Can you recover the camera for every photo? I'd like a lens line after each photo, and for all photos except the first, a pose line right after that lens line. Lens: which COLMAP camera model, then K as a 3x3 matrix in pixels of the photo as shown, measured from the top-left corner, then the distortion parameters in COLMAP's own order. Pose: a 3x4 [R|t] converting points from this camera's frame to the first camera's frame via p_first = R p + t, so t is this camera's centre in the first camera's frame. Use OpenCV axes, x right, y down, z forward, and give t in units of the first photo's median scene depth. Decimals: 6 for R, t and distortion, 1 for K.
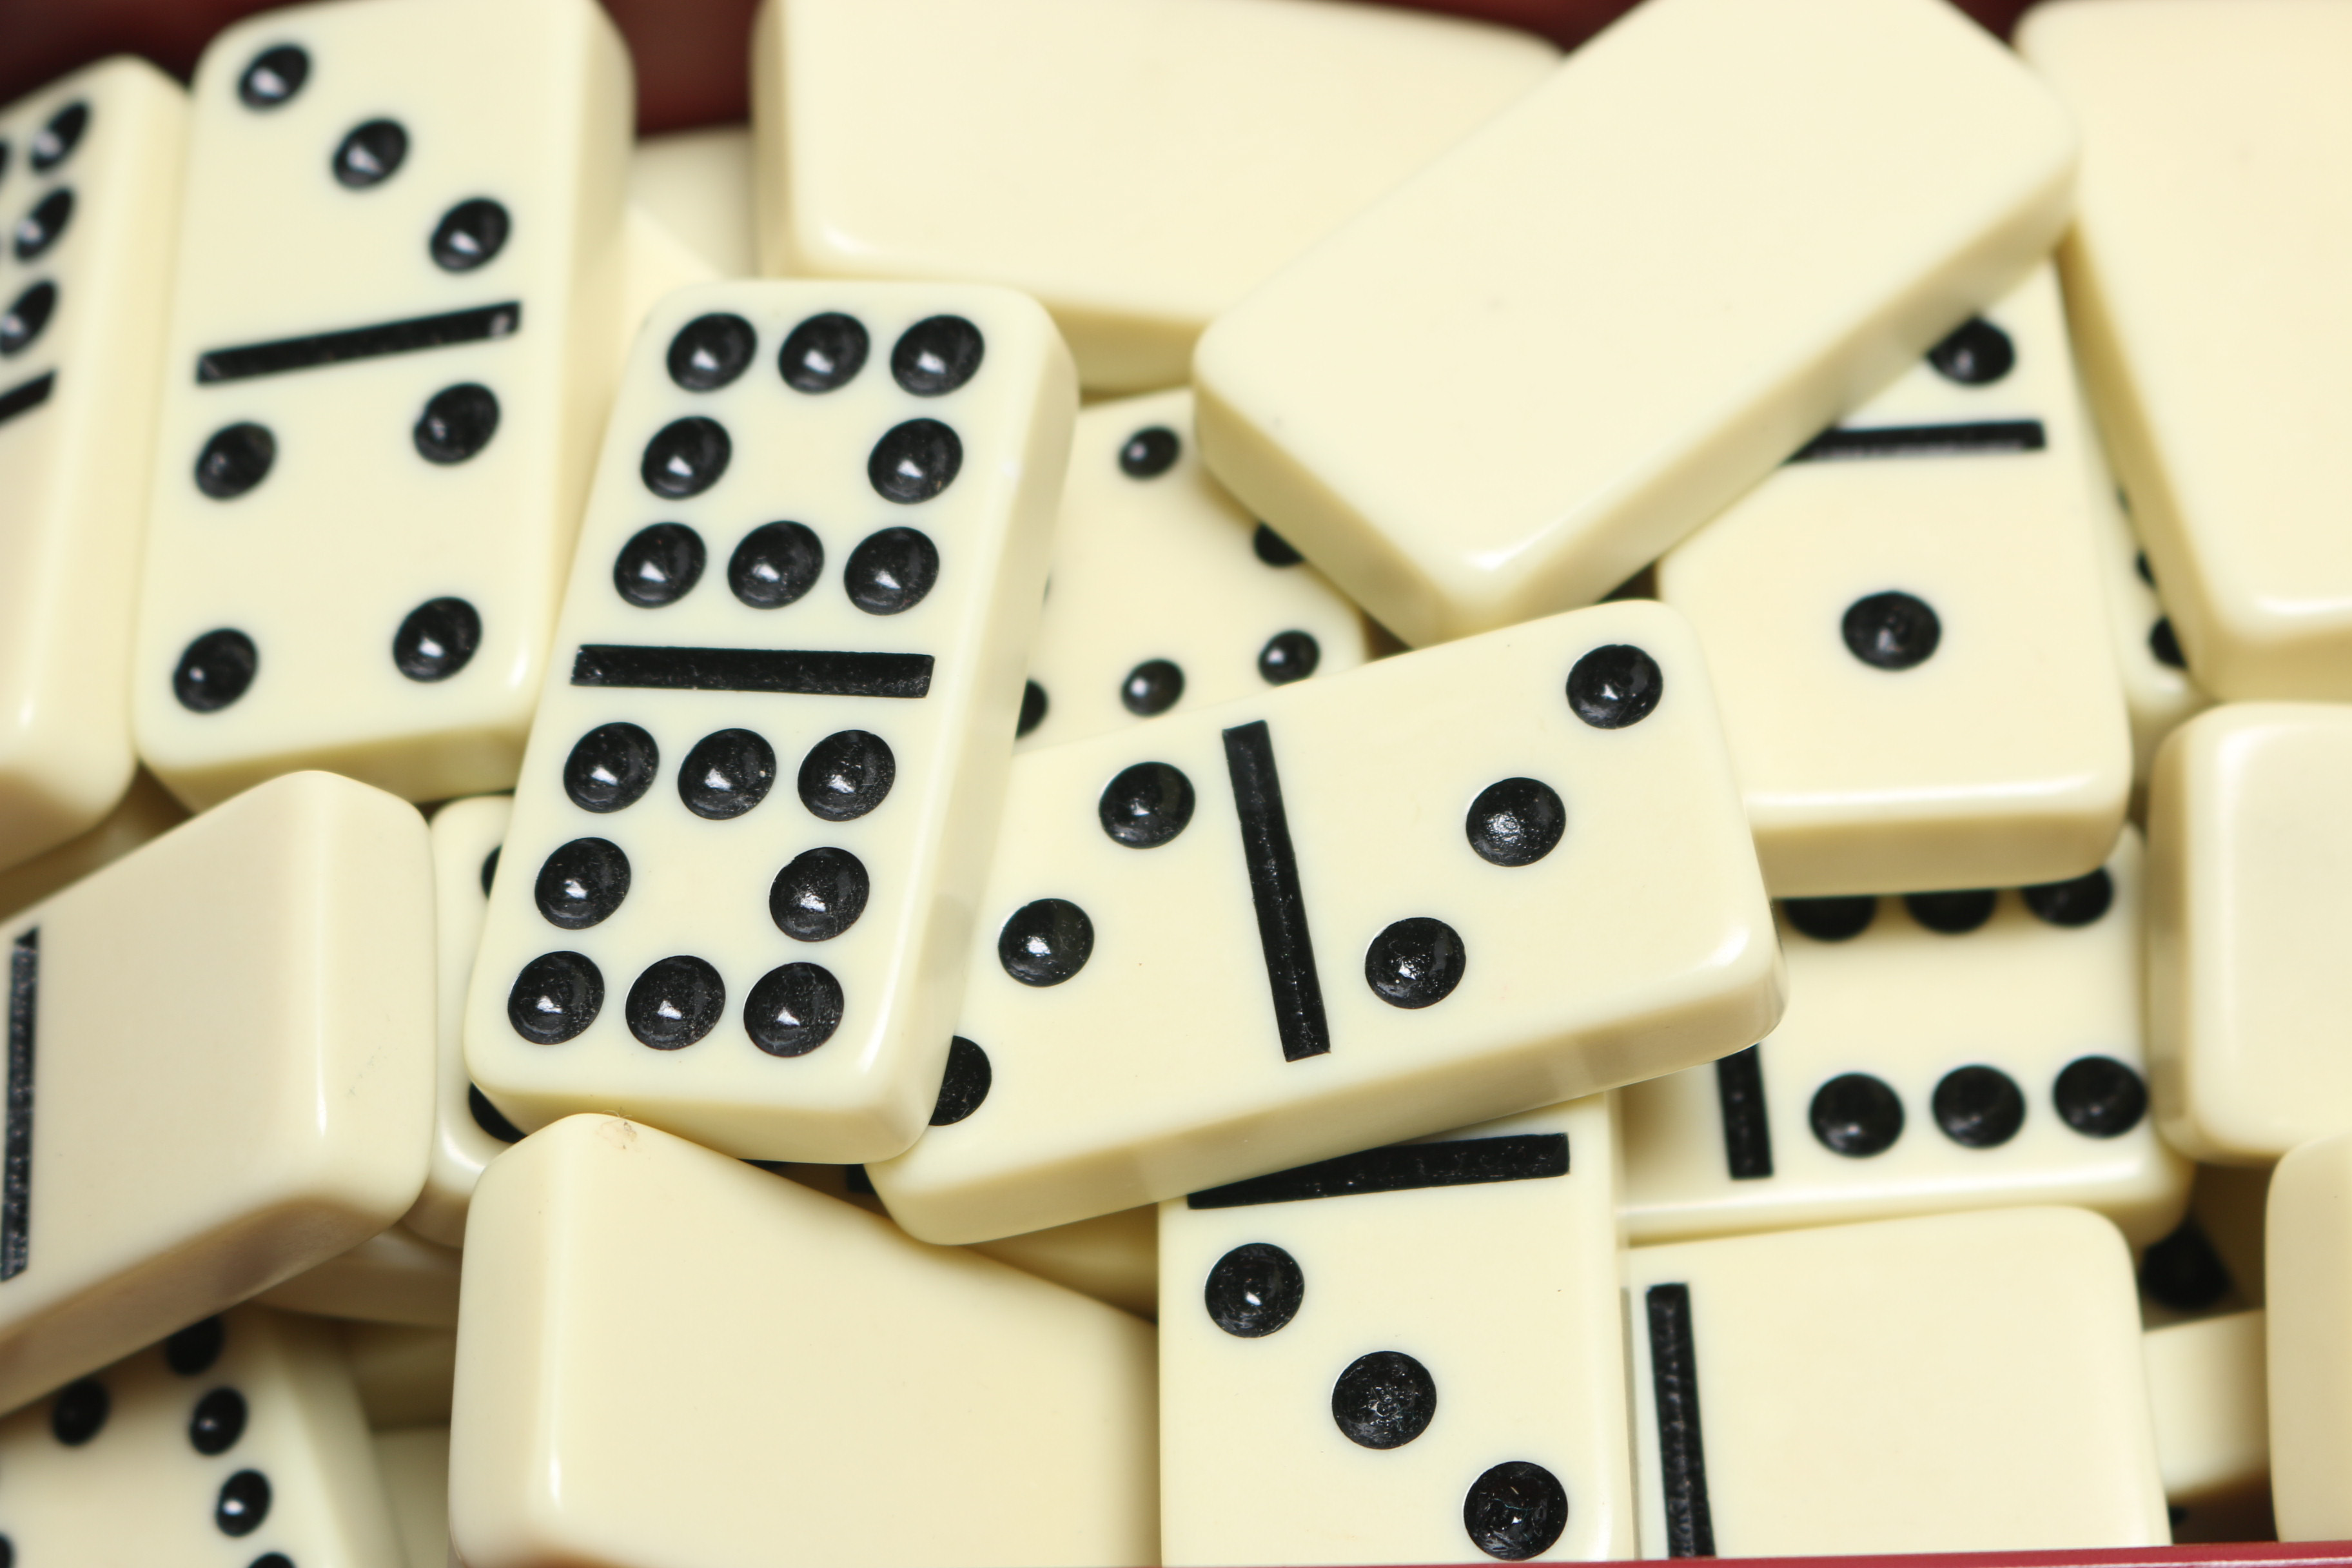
lens RADIAL K [[5523.5, 0, 1184.4], [0, 5523.5, 786.8], [0, 0, 1]] dist [0.034174, 0.000000]
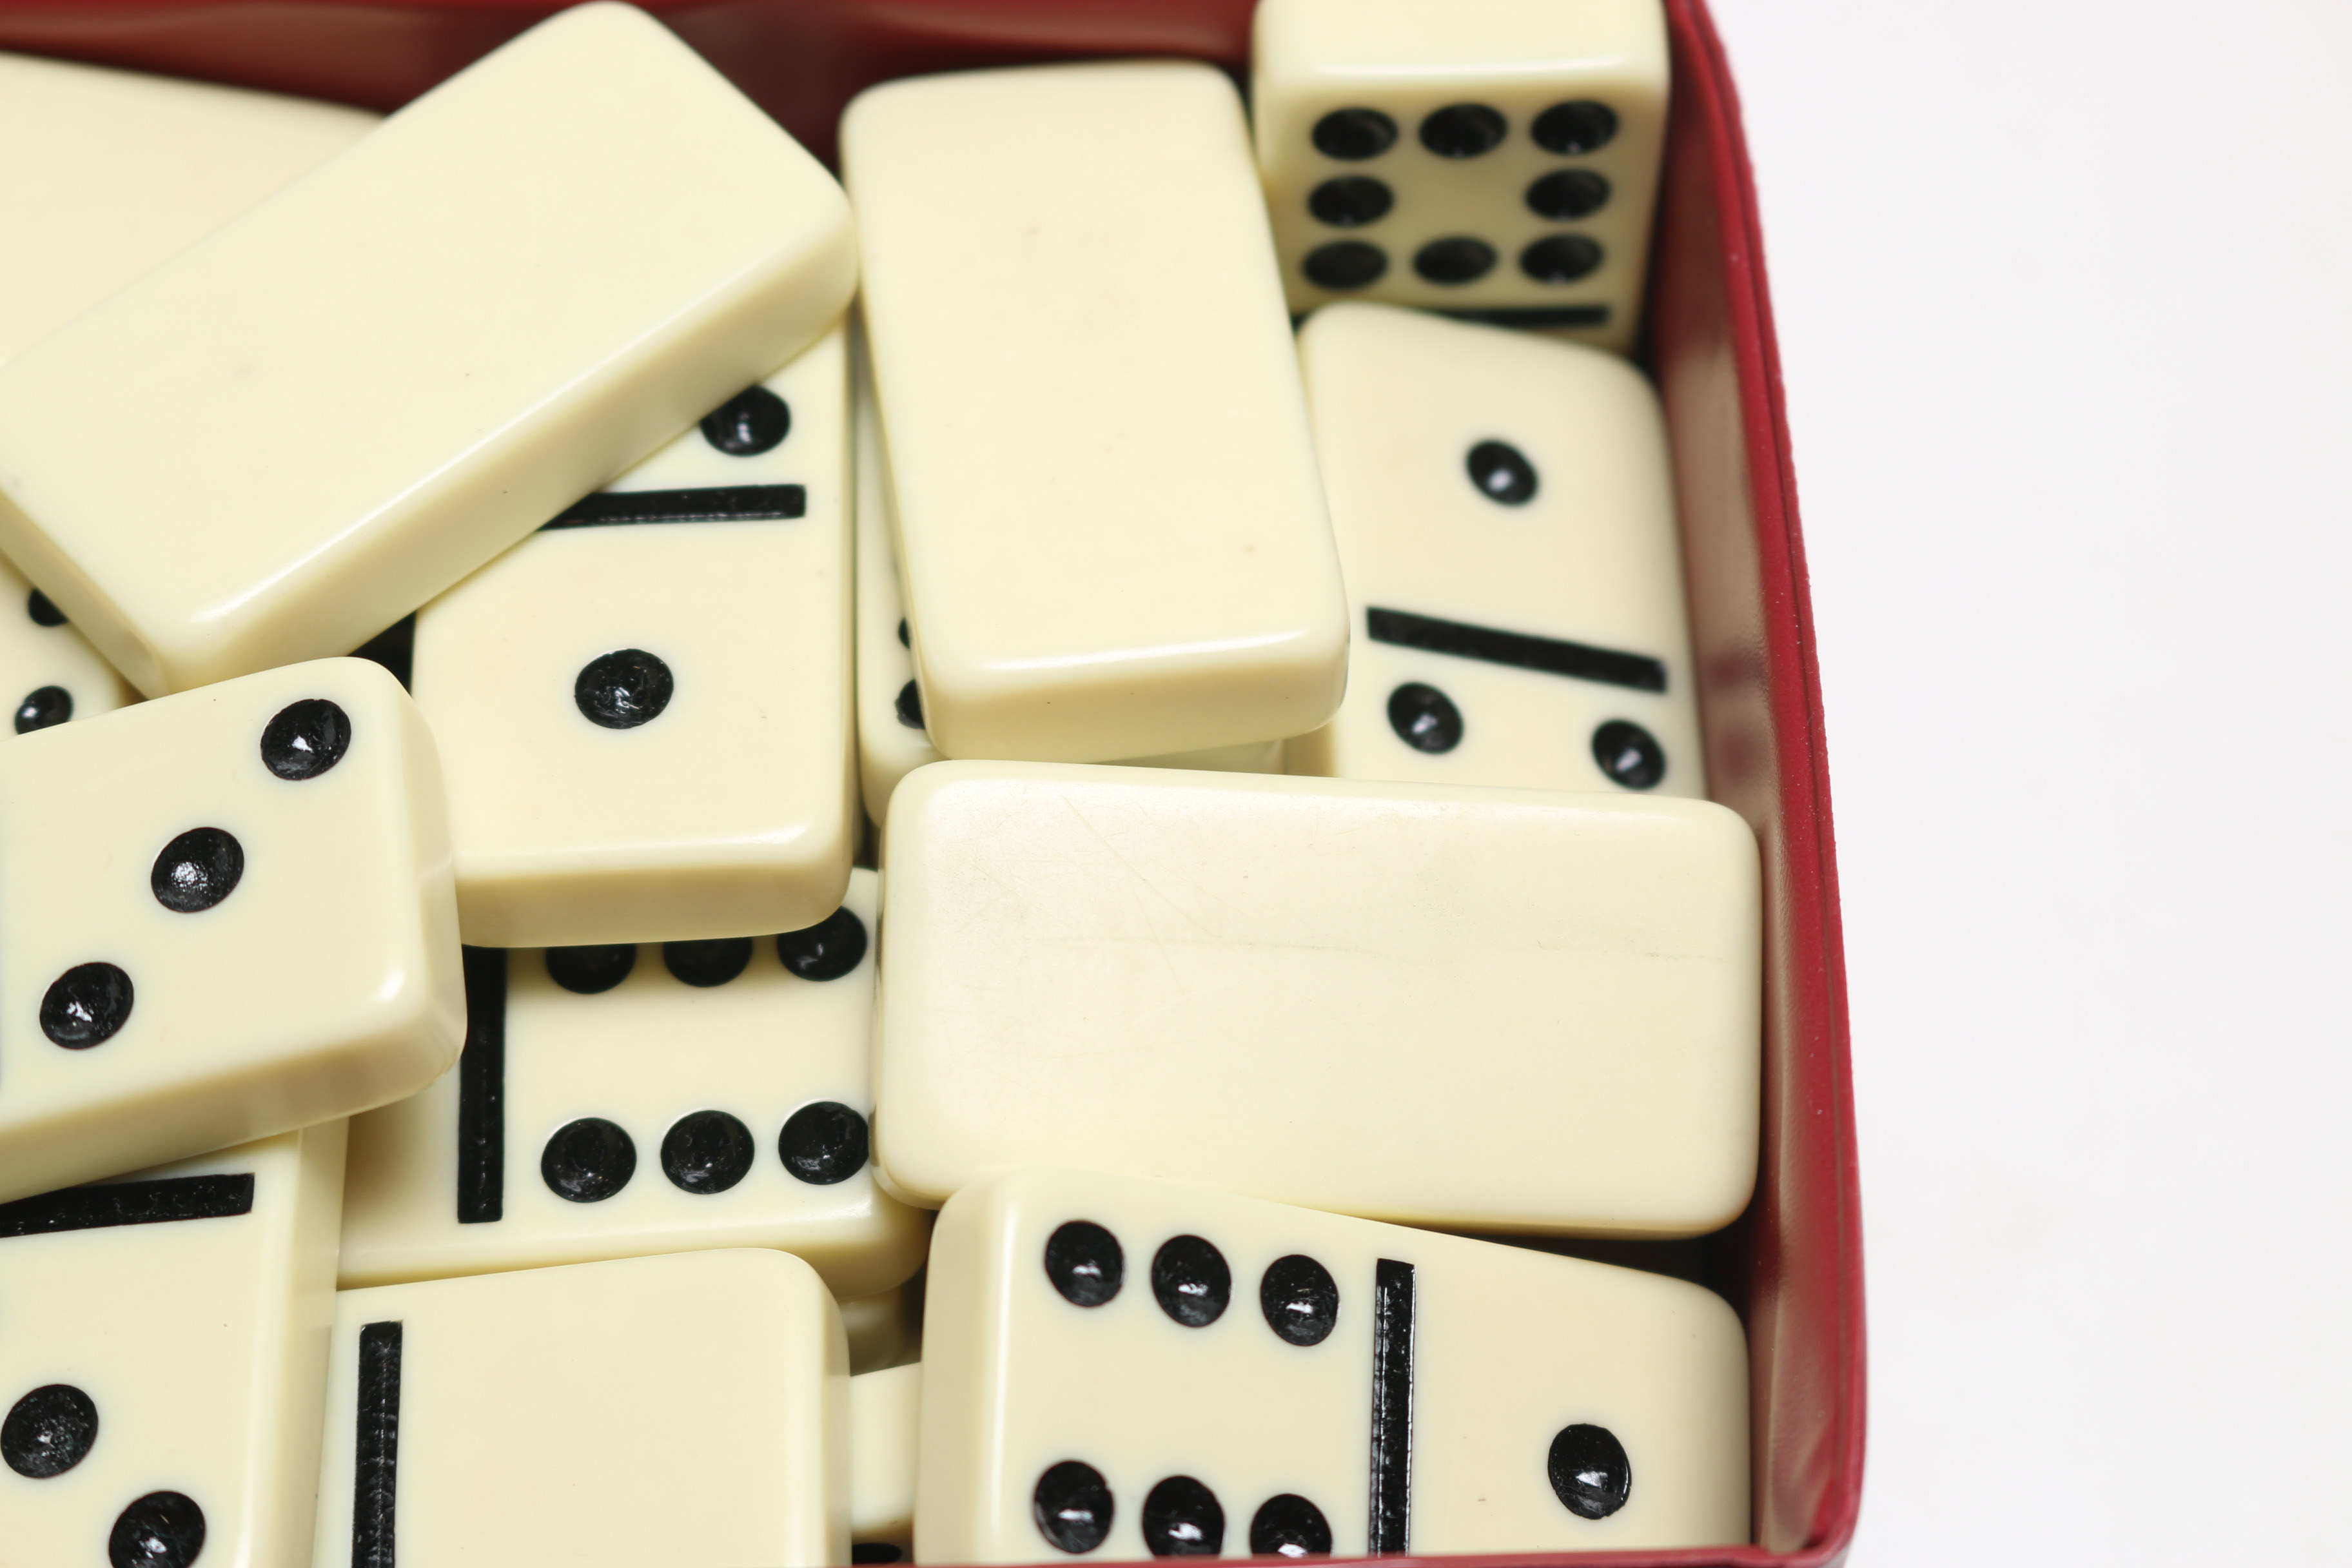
lens RADIAL K [[5523.5, 0, 1179.3], [0, 5523.5, 788.9], [0, 0, 1]] dist [0.034174, 0.000000]
pose [[0.999914, 0.004385, -0.012382, 0.246493], [-0.004656, 0.999749, -0.021902, 0.012523], [0.012283, 0.021958, 0.999683, -0.026981]]
